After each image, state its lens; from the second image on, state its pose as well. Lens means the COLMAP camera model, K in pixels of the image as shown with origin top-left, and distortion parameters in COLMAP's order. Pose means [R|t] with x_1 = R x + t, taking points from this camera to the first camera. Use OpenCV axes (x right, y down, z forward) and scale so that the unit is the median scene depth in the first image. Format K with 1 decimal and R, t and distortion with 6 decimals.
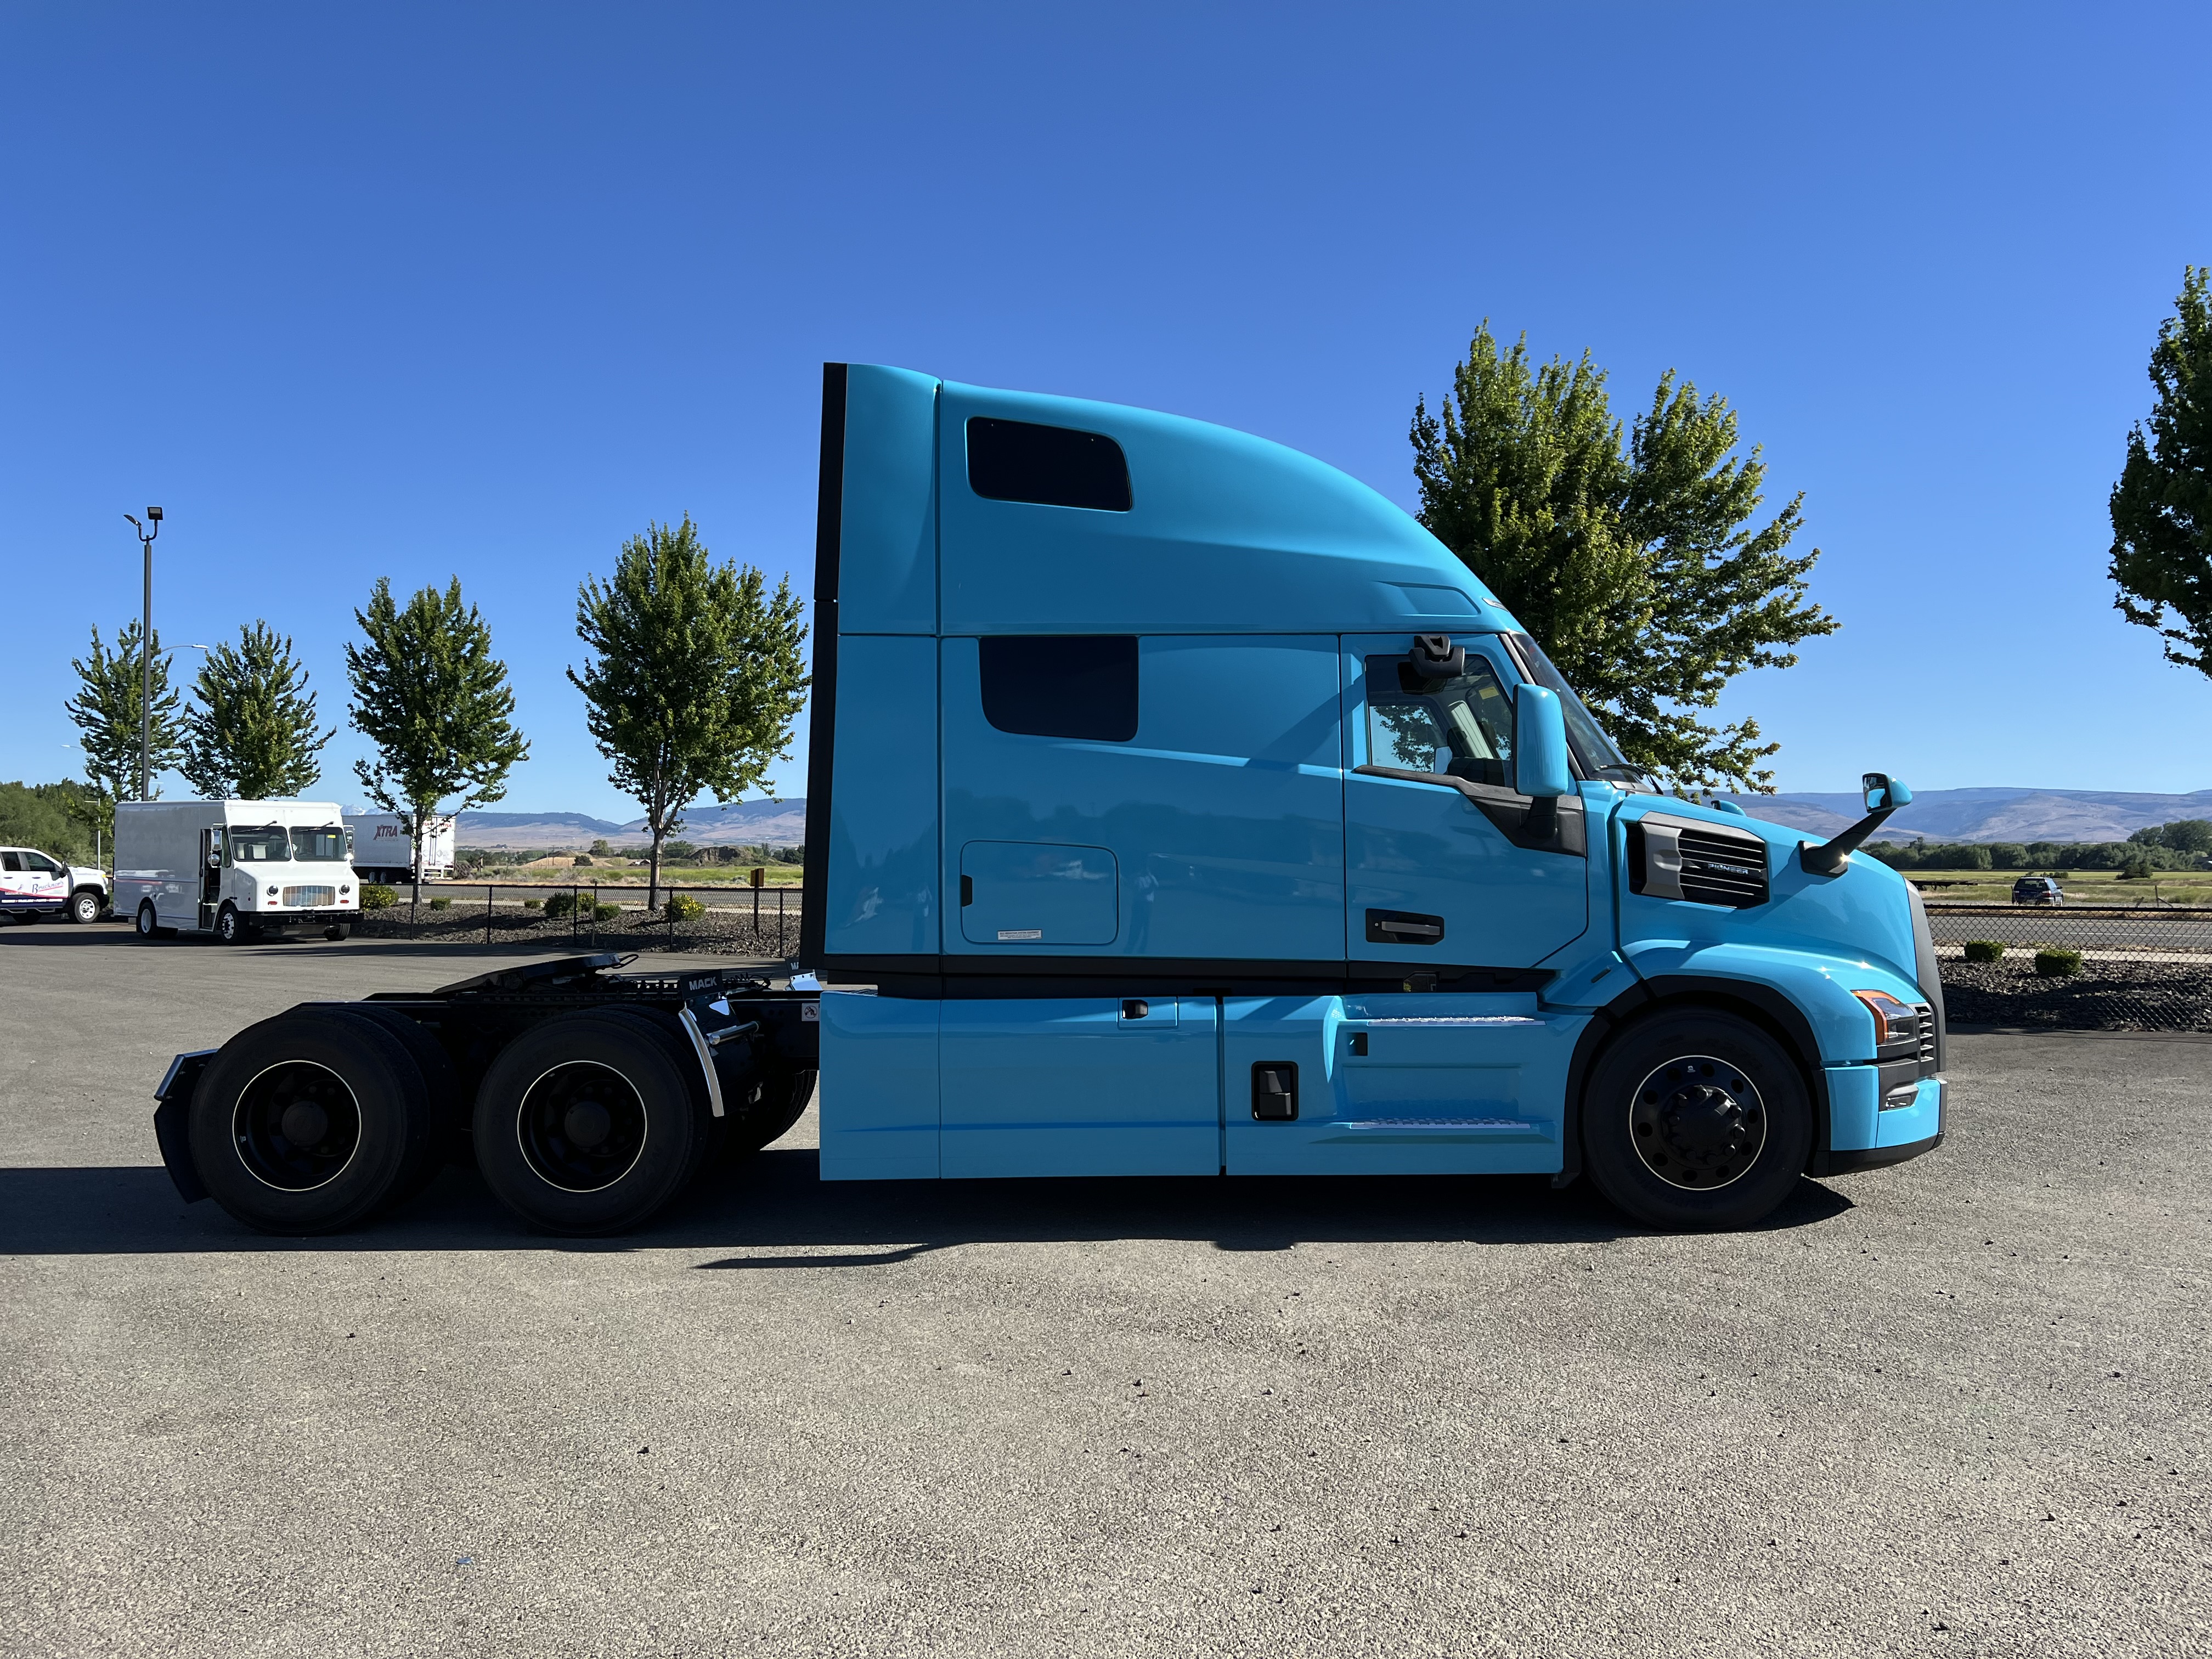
lens RADIAL K [[1685.5, 0, 1122.3], [0, 1685.5, 811.0], [0, 0, 1]] dist [0.024471, -0.015203]
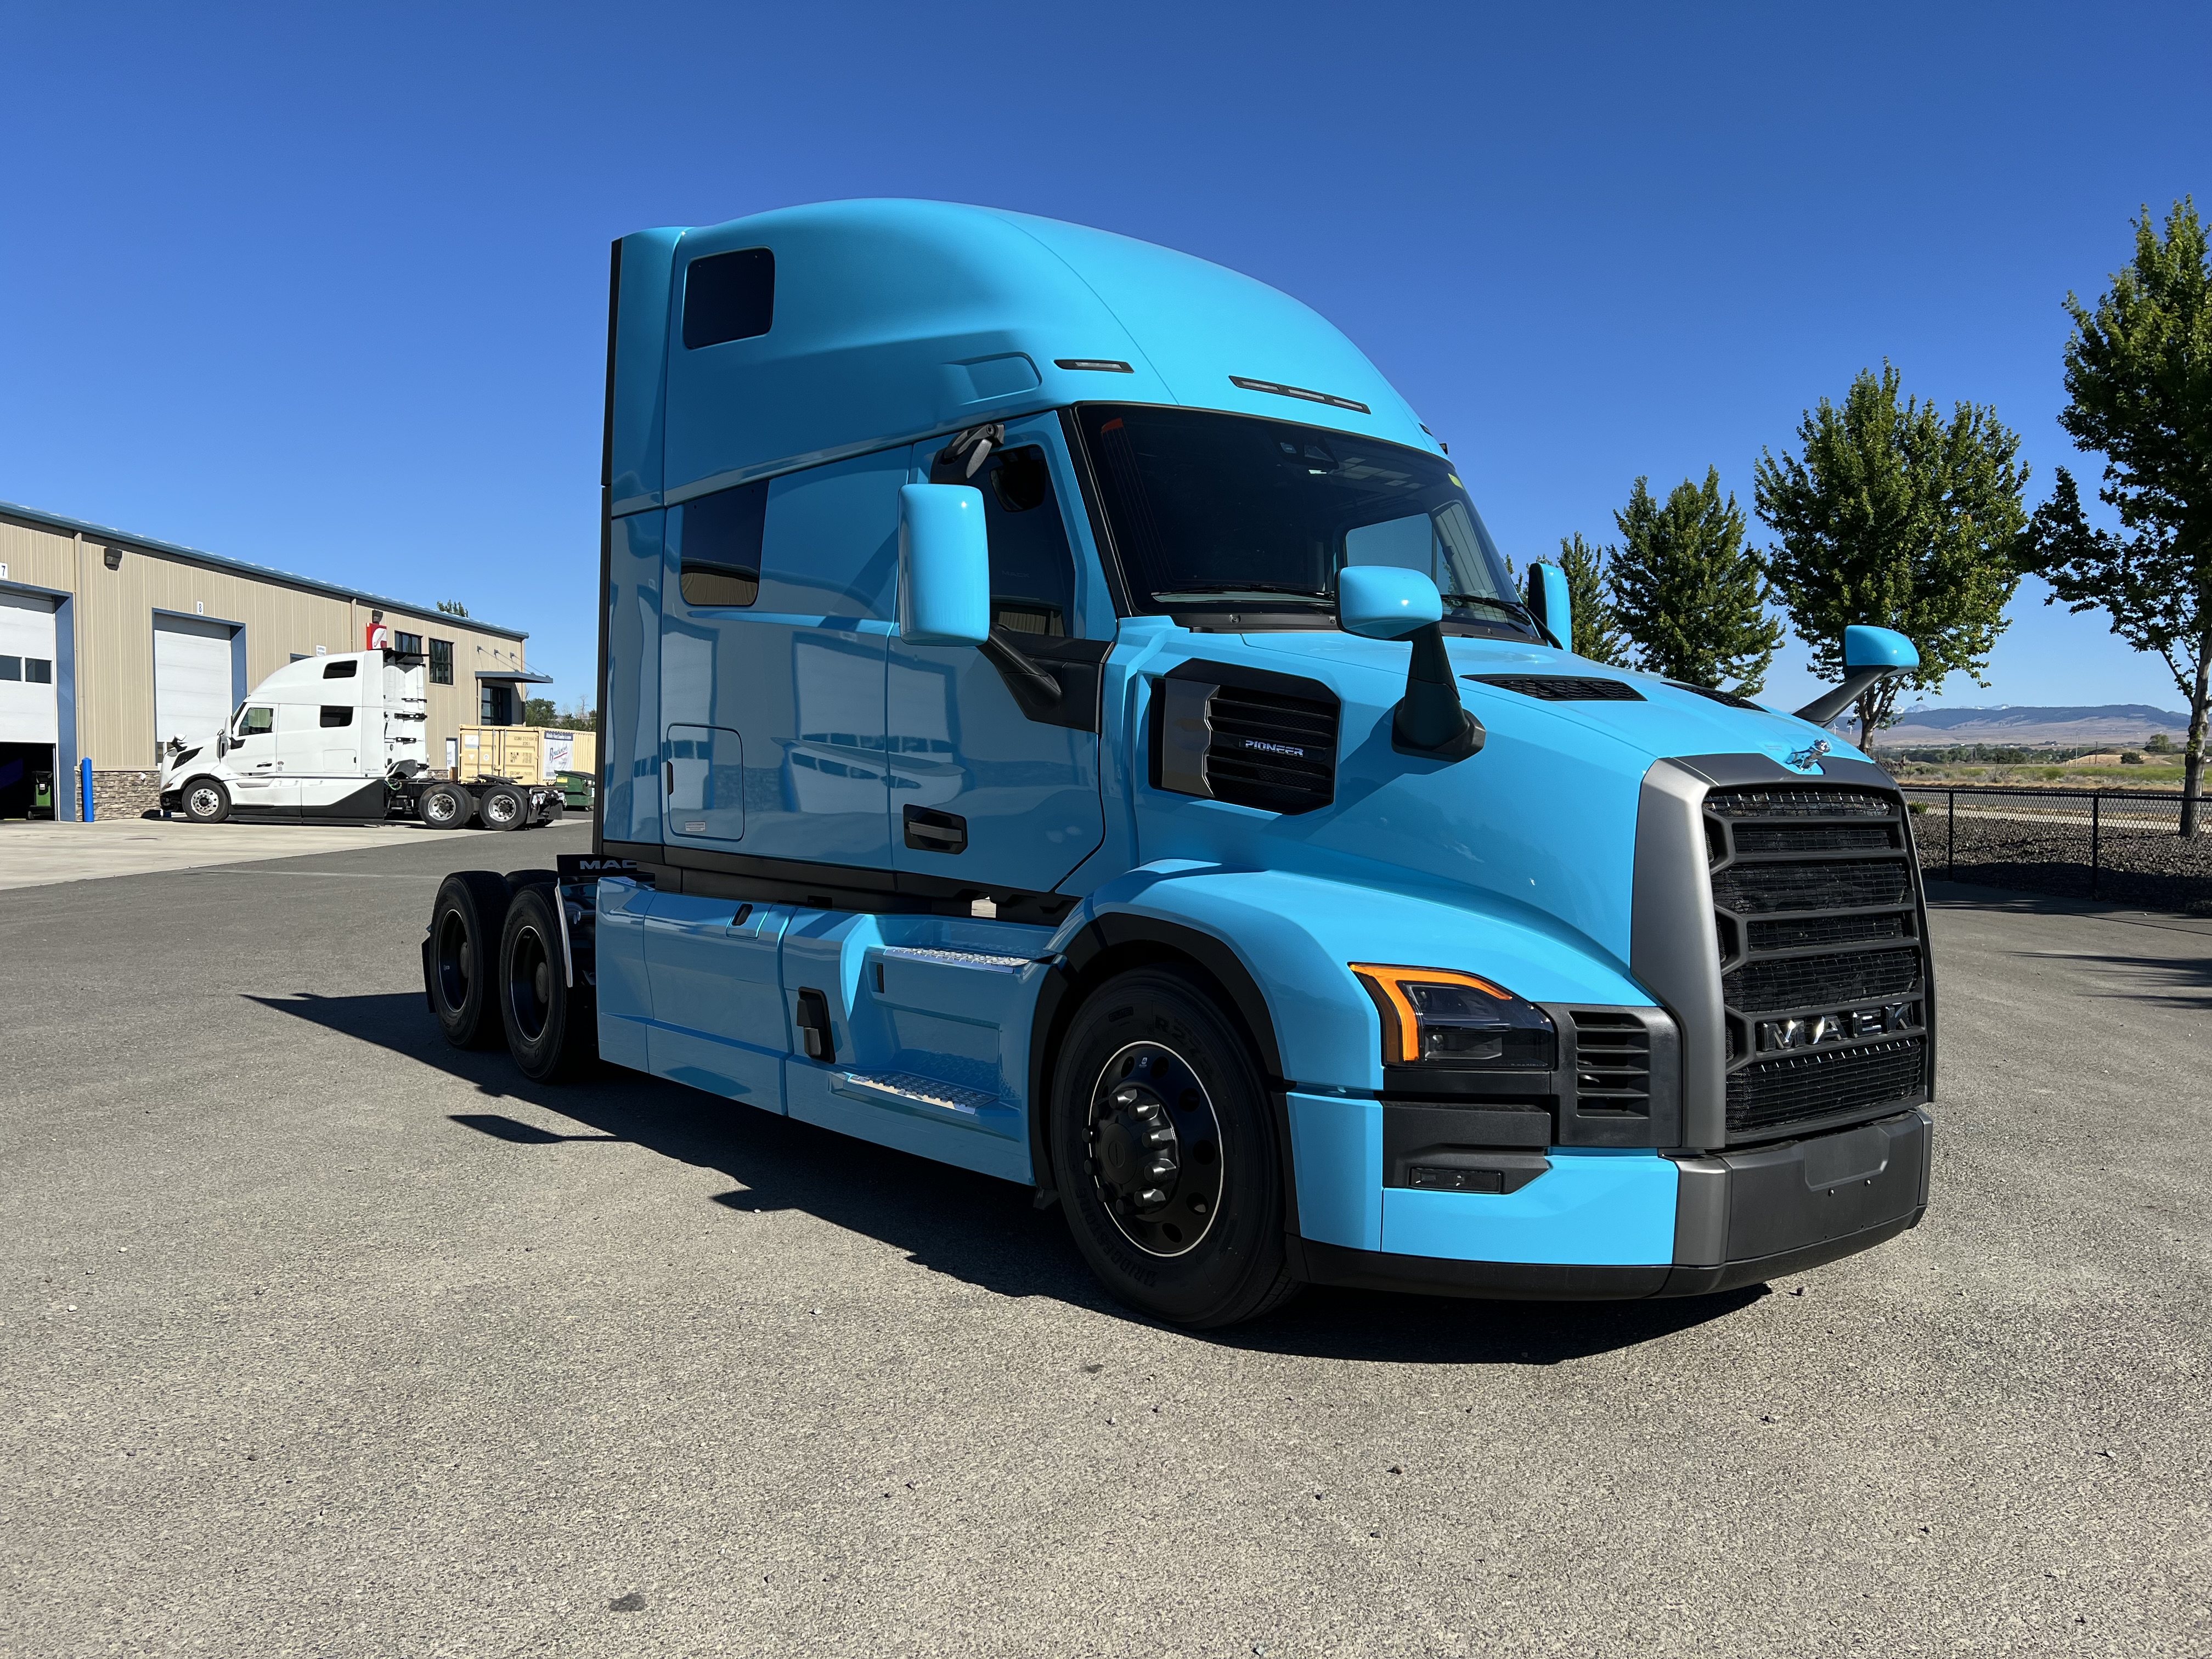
lens RADIAL K [[1685.5, 0, 1115.5], [0, 1685.5, 828.7], [0, 0, 1]] dist [0.024471, -0.015203]
pose [[0.658476, 0.025755, -0.752161, 0.761803], [0.027113, 0.997954, 0.057907, 0.026569], [0.752113, -0.058524, 0.656430, 0.556473]]
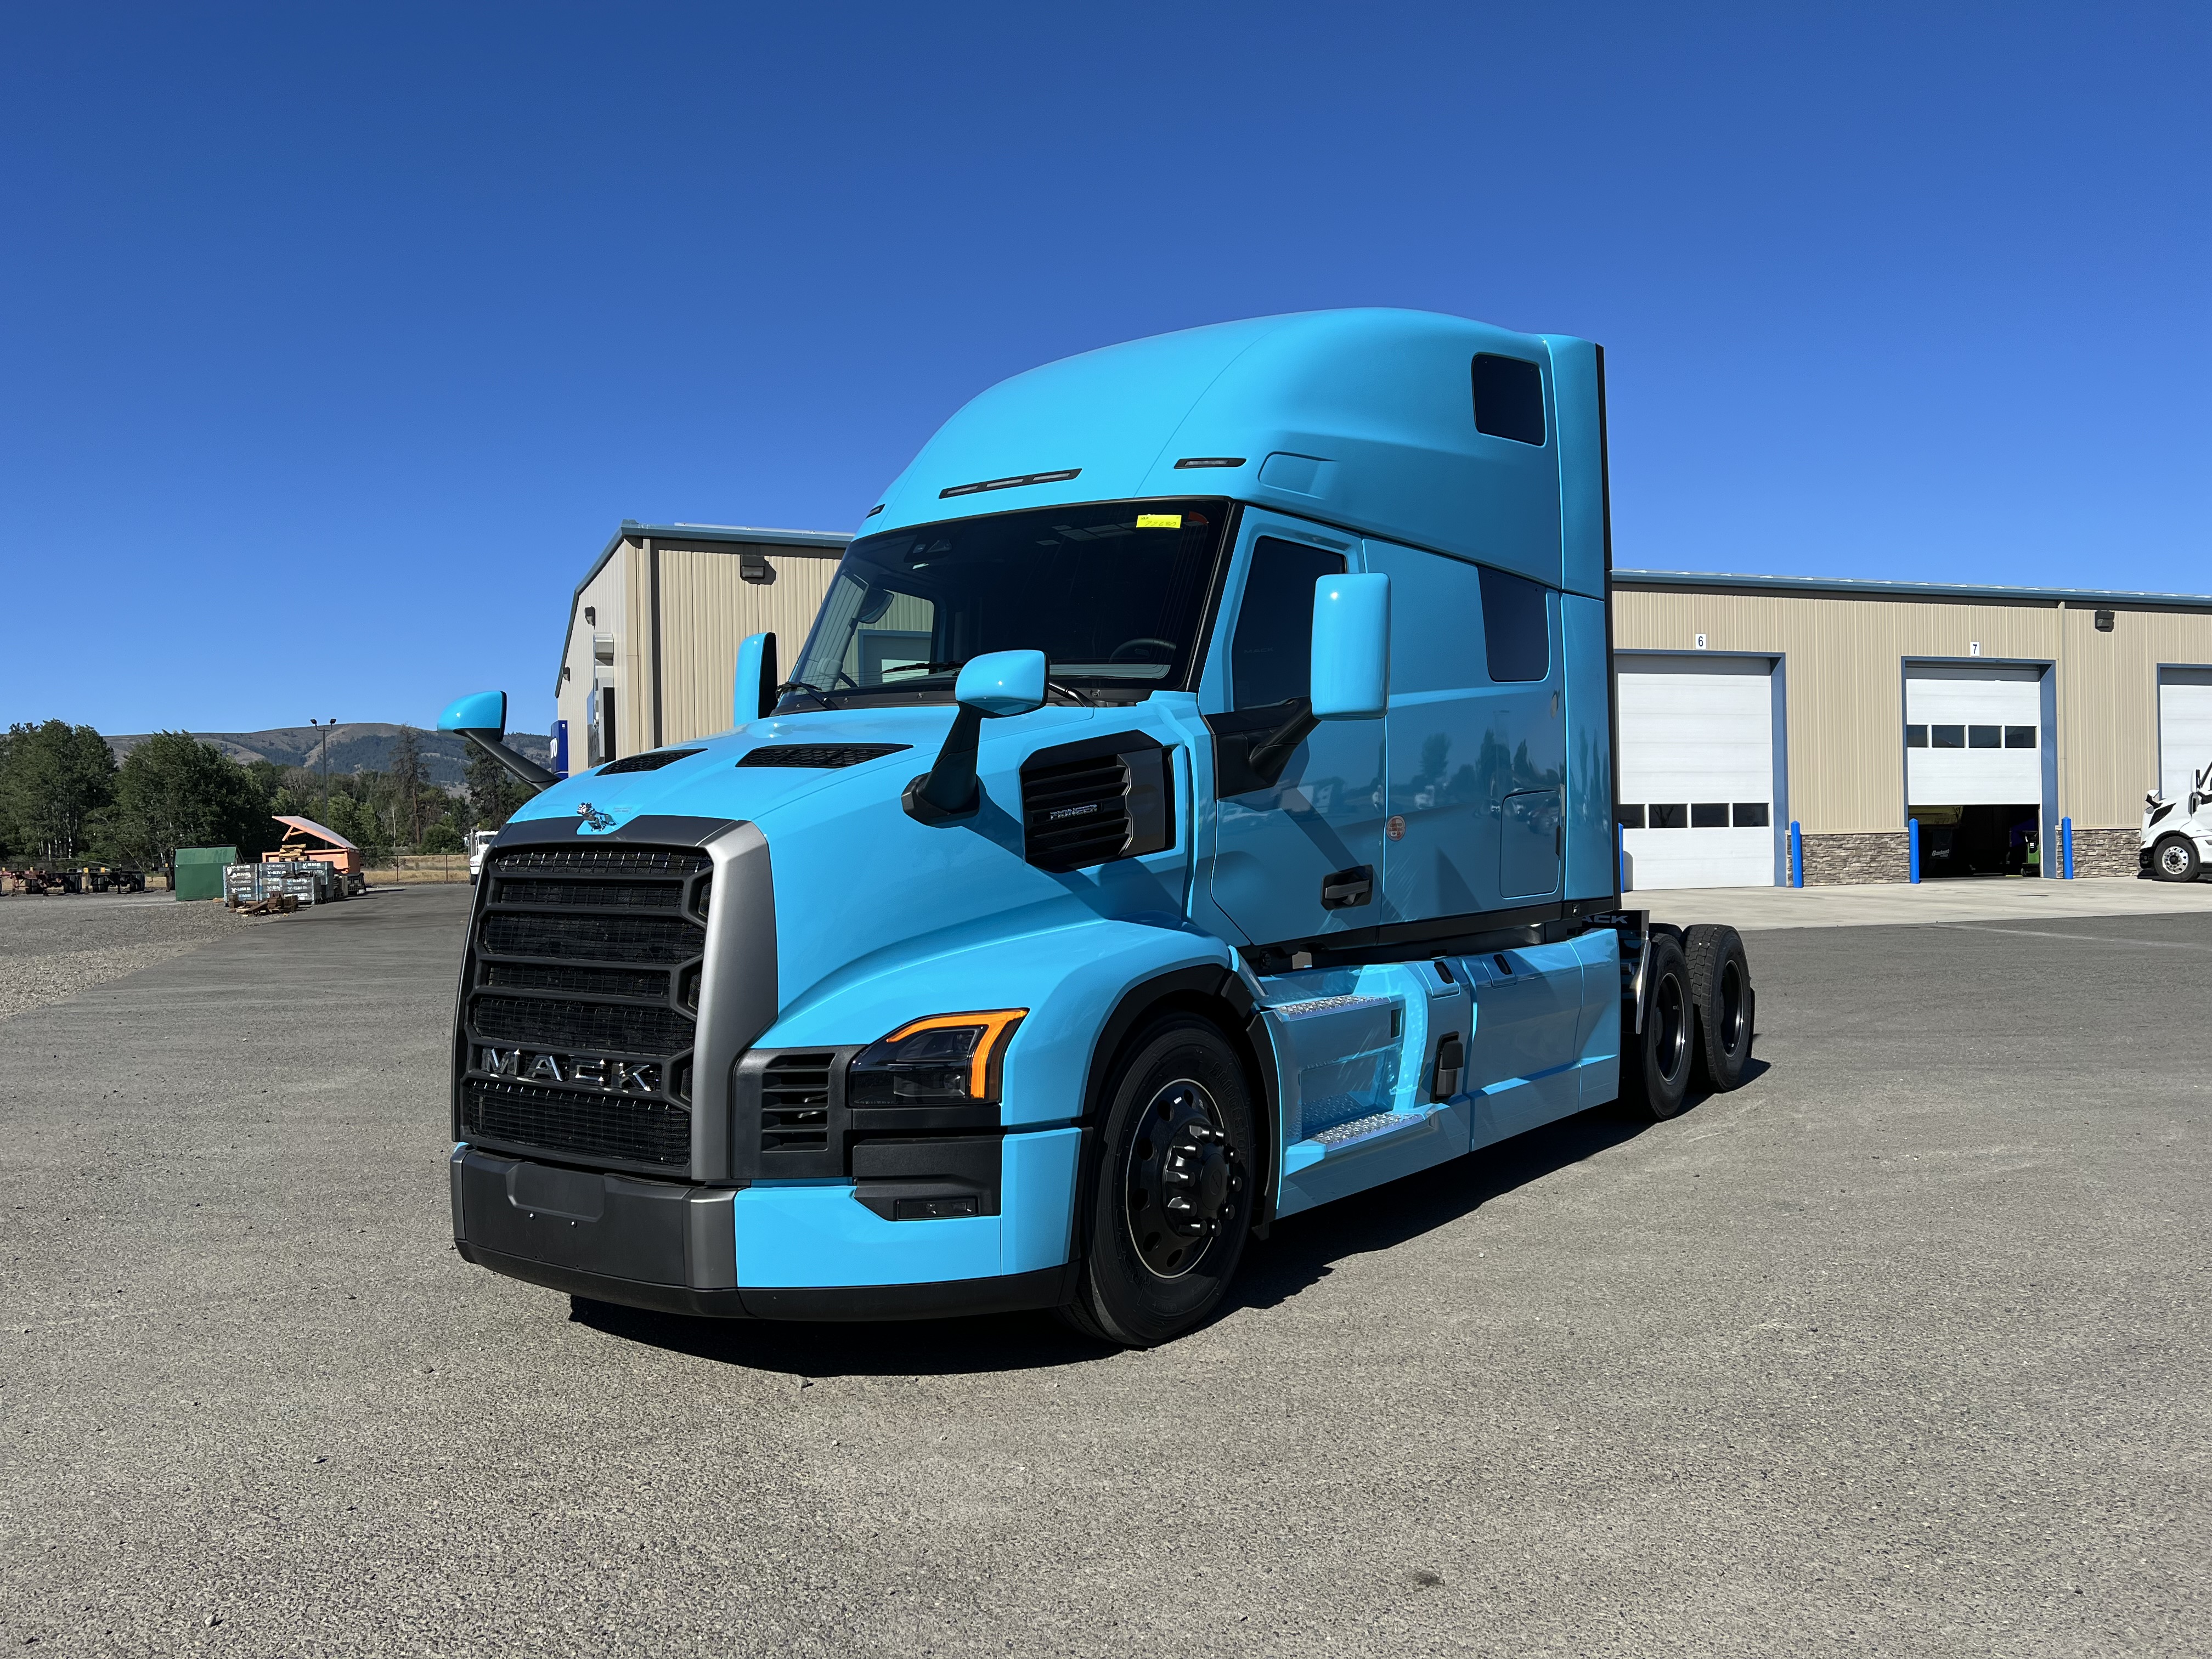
lens RADIAL K [[1685.5, 0, 1105.6], [0, 1685.5, 827.2], [0, 0, 1]] dist [0.024471, -0.015203]
pose [[-0.526074, -0.002283, -0.850436, 0.907101], [0.046472, 0.998425, -0.031428, 0.071820], [0.849168, -0.056055, -0.525139, 1.559558]]
